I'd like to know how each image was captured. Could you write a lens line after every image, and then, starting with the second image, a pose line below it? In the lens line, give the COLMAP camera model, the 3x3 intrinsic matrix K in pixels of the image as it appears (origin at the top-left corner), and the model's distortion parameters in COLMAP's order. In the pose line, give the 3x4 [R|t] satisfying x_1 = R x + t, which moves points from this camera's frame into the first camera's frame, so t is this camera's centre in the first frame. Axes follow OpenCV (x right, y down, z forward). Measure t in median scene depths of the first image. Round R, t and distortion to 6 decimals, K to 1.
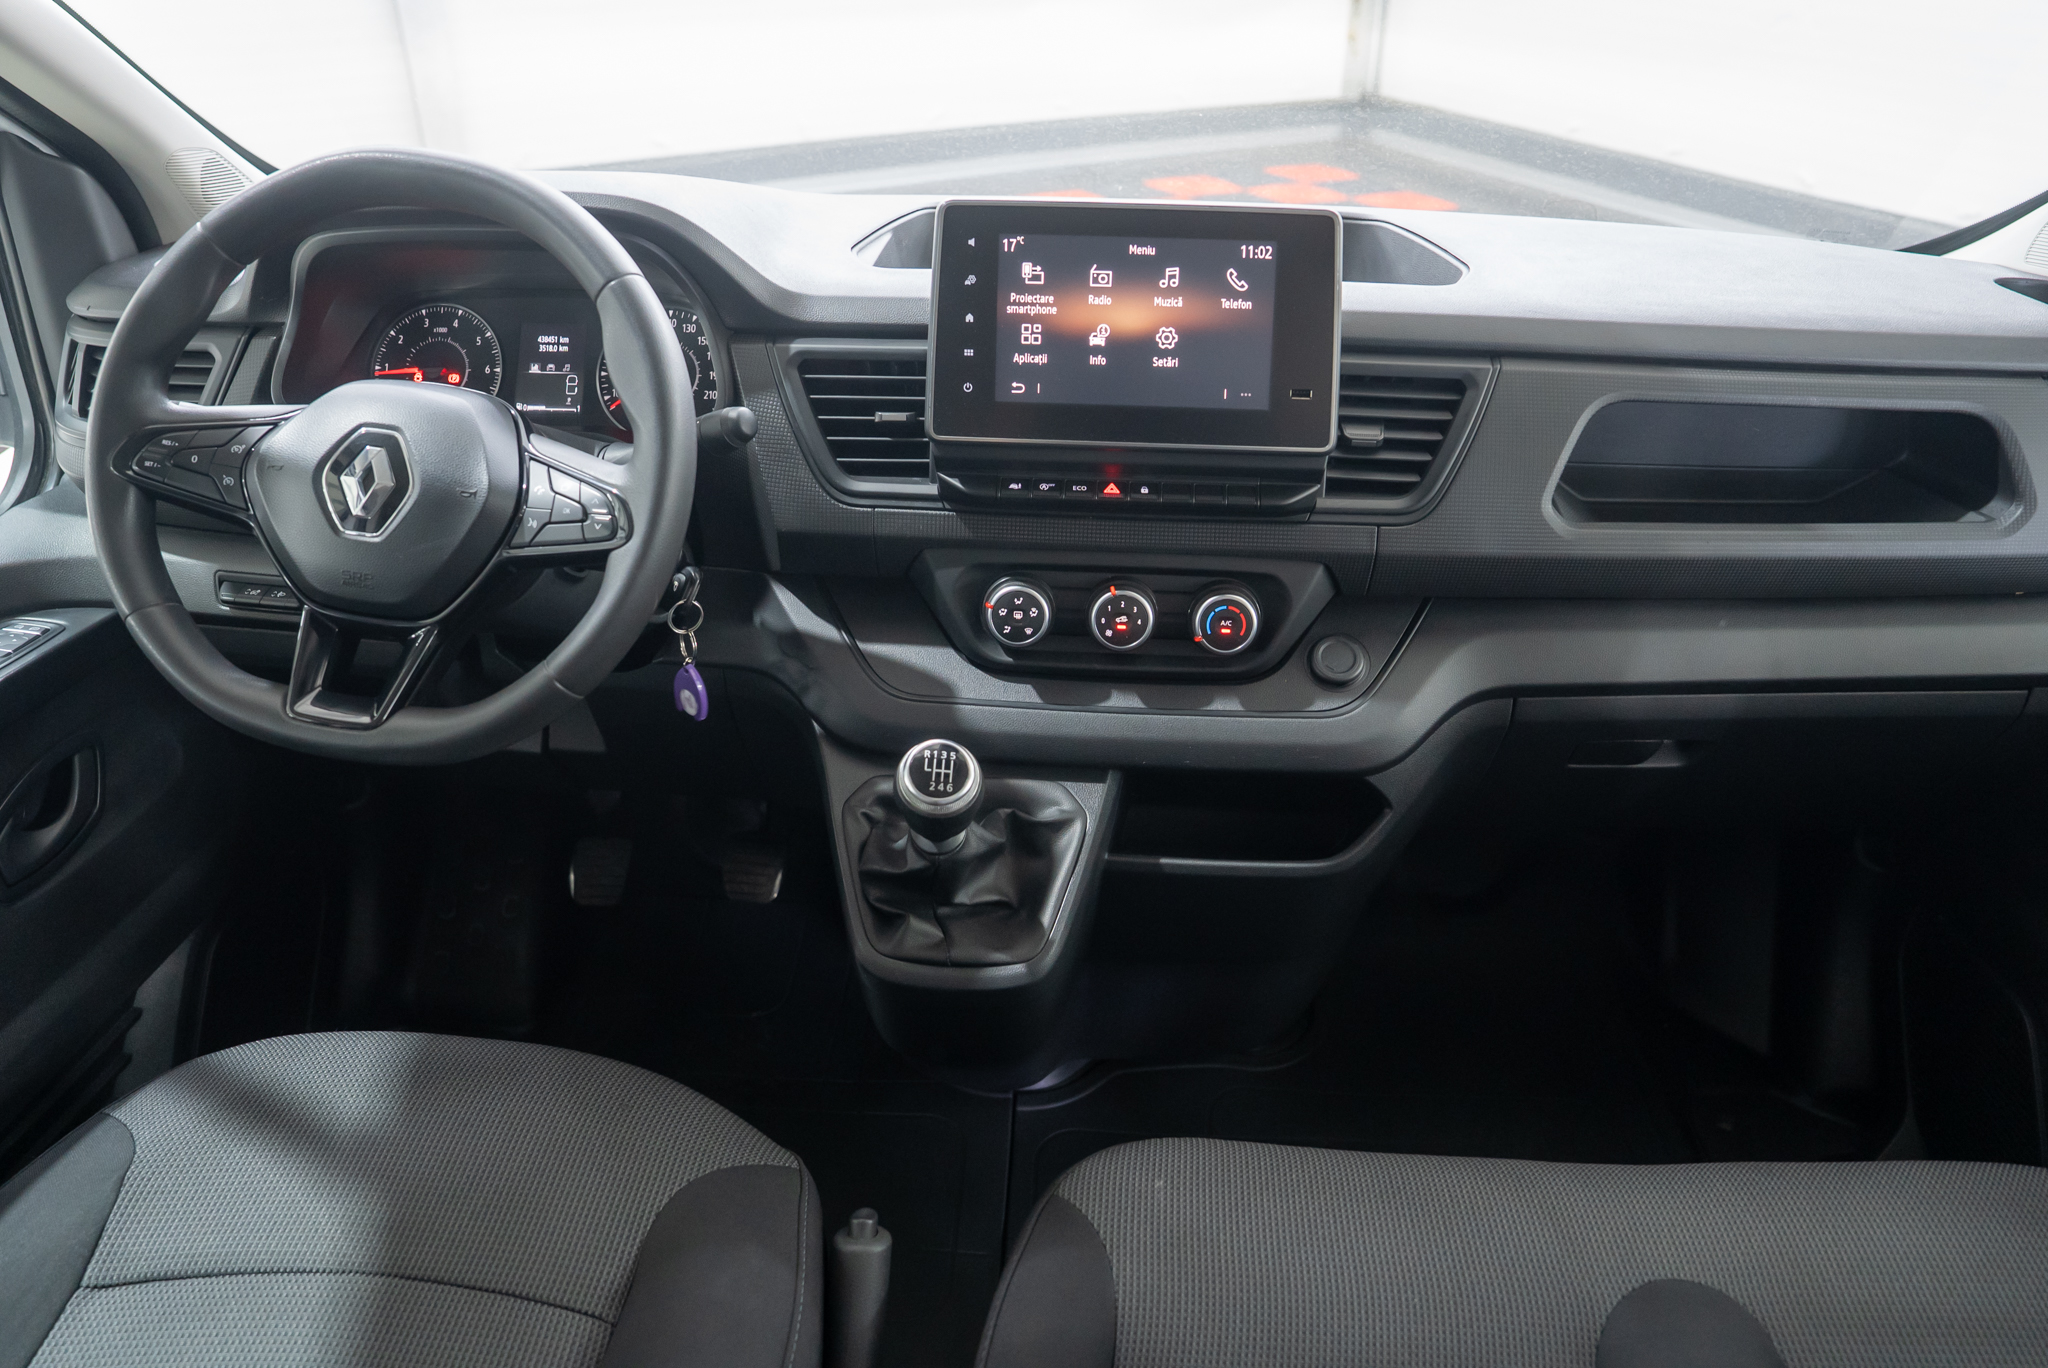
lens RADIAL K [[1399.1, 0, 1024.0], [0, 1399.1, 684.0], [0, 0, 1]] dist [-0.102758, 0.067995]
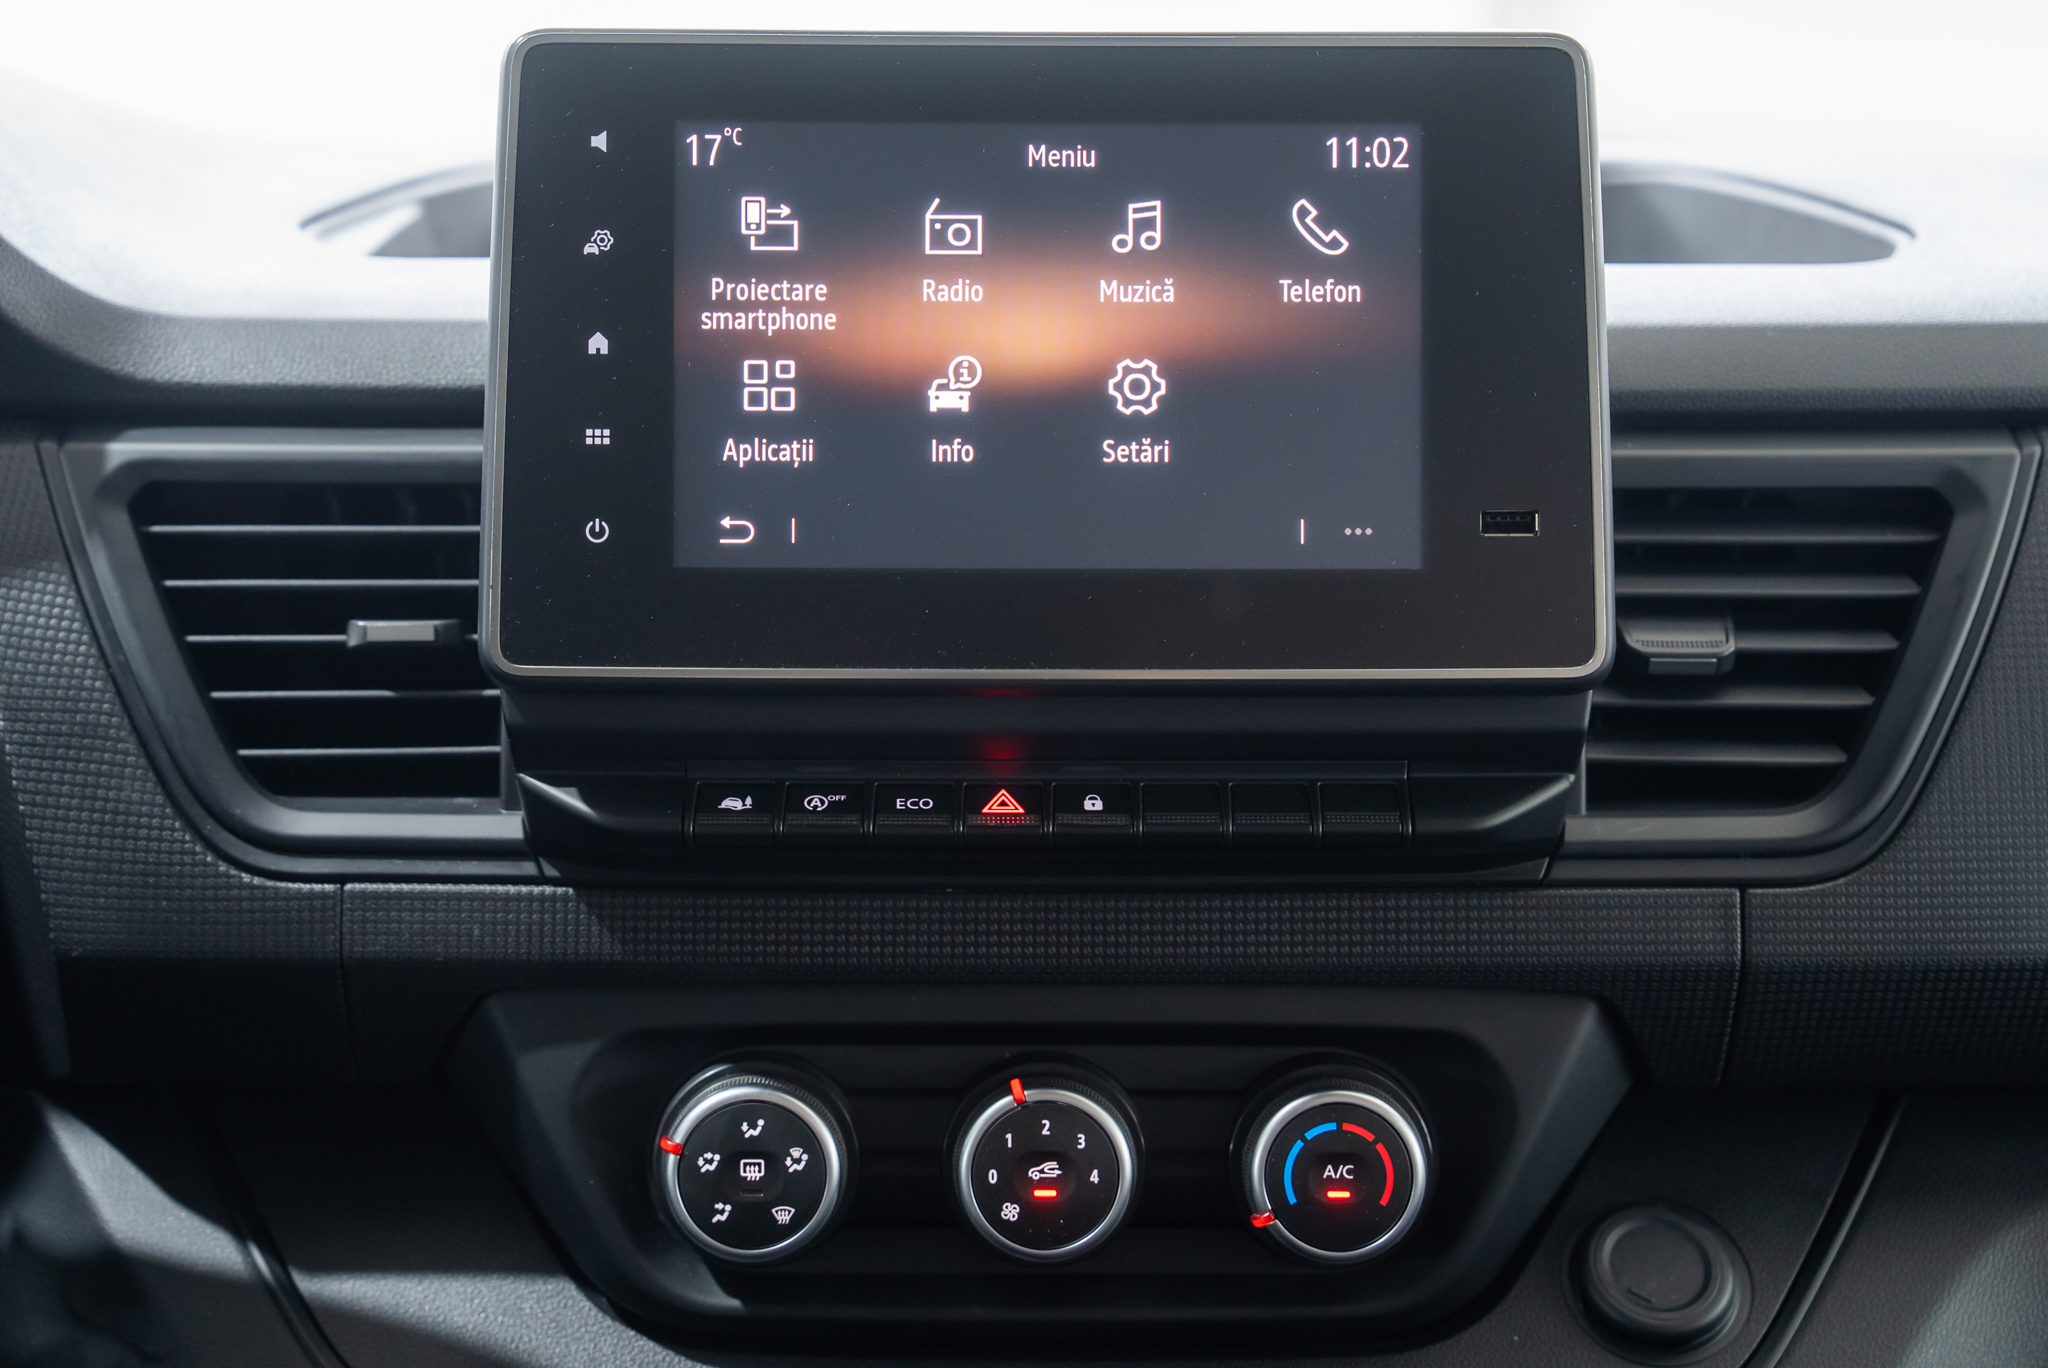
lens RADIAL K [[3084.0, 0, 1024.0], [0, 3084.0, 684.0], [0, 0, 1]] dist [0.176818, -0.039955]
pose [[0.997635, -0.023280, 0.064665, 0.016786], [0.037859, 0.971411, -0.234367, 0.018227], [-0.057360, 0.236261, 0.969995, 0.209866]]
